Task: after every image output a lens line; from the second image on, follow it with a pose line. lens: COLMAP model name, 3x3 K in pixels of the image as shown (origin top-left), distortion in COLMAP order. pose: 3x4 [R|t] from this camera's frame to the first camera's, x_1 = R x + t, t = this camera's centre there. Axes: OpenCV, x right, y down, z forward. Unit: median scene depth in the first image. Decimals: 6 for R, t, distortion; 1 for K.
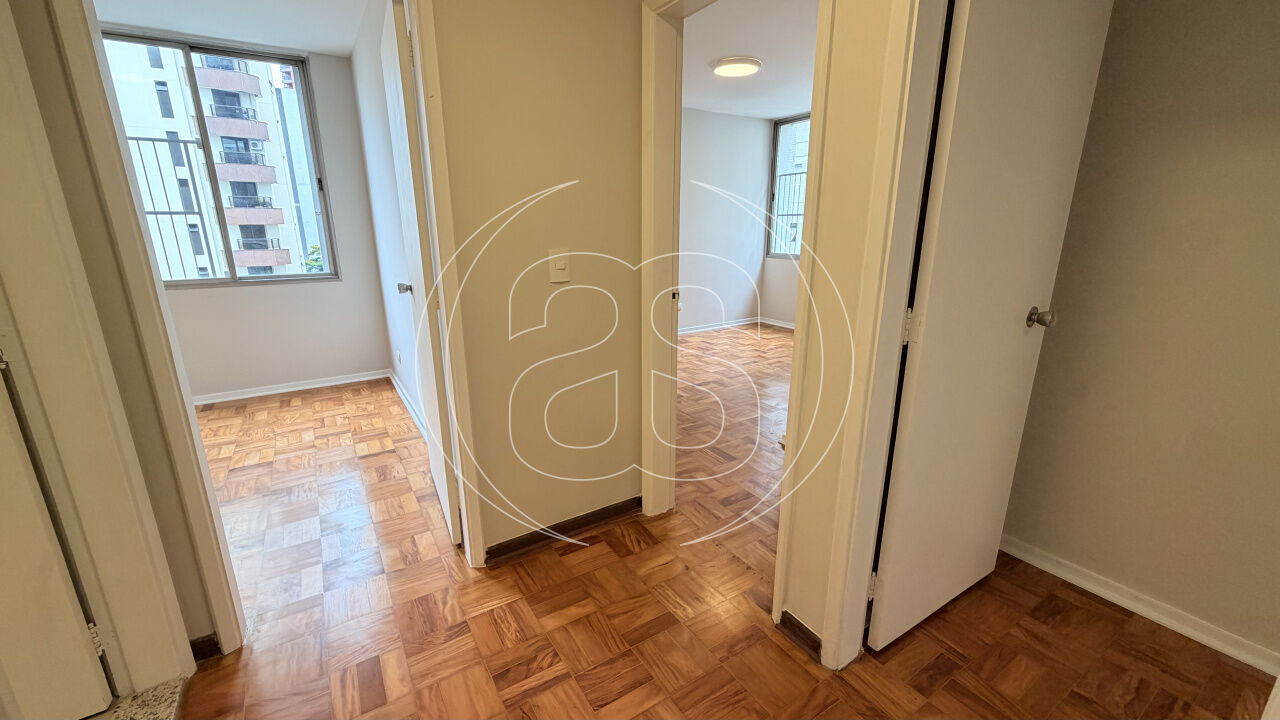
lens RADIAL K [[510.9, 0, 636.8], [0, 510.9, 361.2], [0, 0, 1]] dist [-0.000623, 0.000010]
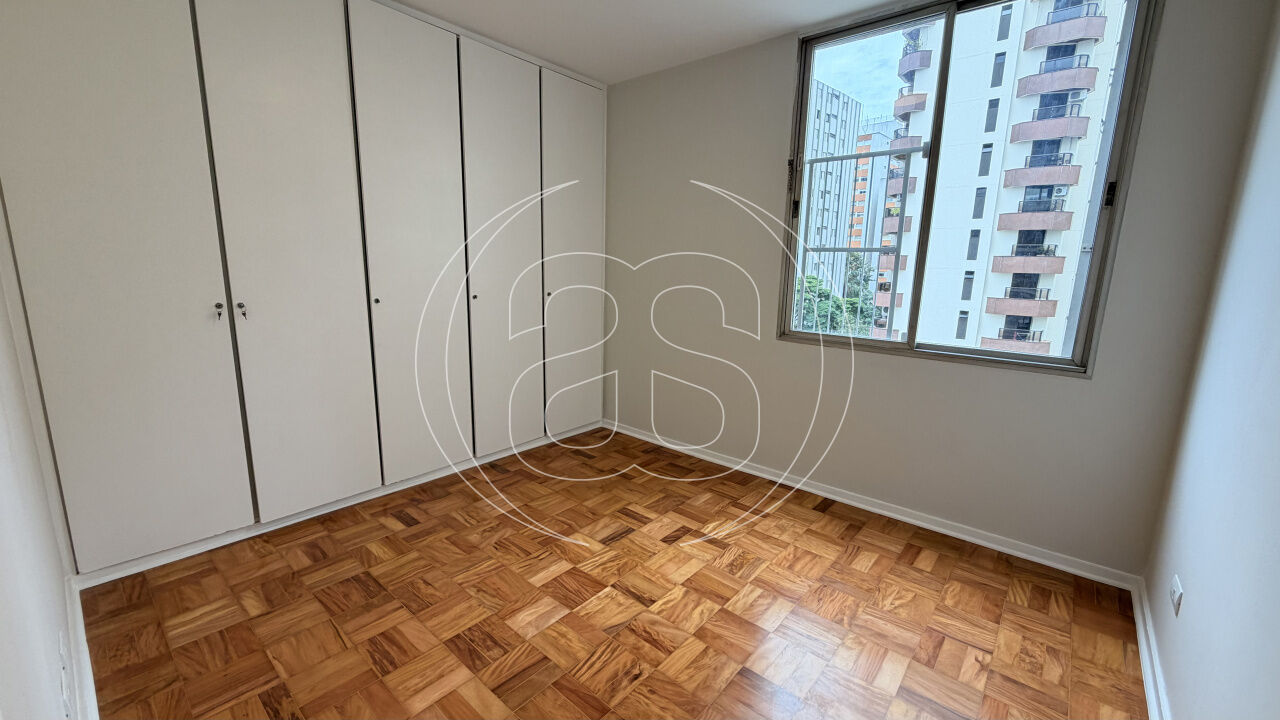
lens RADIAL K [[510.9, 0, 636.8], [0, 510.9, 361.2], [0, 0, 1]] dist [-0.000623, 0.000010]
pose [[0.286136, 0.187740, -0.939617, -0.241053], [-0.272548, 0.956058, 0.108028, -0.110591], [0.918609, 0.225180, 0.324731, 0.431906]]
